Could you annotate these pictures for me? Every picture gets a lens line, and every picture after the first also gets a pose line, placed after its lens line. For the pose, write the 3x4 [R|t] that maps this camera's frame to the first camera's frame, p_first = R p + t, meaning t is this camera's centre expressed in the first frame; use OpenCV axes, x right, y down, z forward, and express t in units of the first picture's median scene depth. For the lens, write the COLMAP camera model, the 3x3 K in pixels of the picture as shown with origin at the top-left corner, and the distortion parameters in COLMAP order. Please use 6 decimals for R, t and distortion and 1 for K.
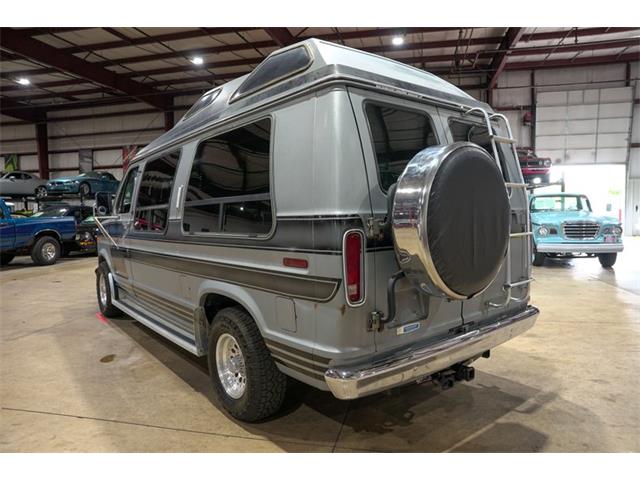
lens RADIAL K [[403.7, 0, 327.1], [0, 403.7, 238.0], [0, 0, 1]] dist [-0.117160, 0.080058]
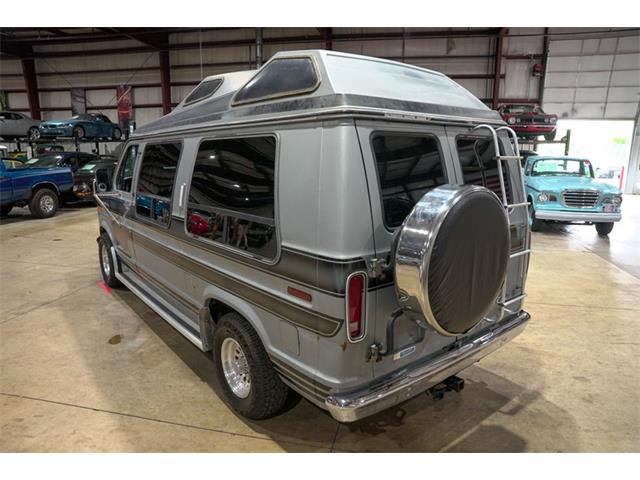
lens RADIAL K [[403.7, 0, 327.1], [0, 403.7, 238.0], [0, 0, 1]] dist [-0.117160, 0.080058]
pose [[0.999691, 0.024074, 0.006189, -0.012541], [-0.024673, 0.991256, 0.129626, -0.157523], [-0.003014, -0.129739, 0.991544, -0.007820]]
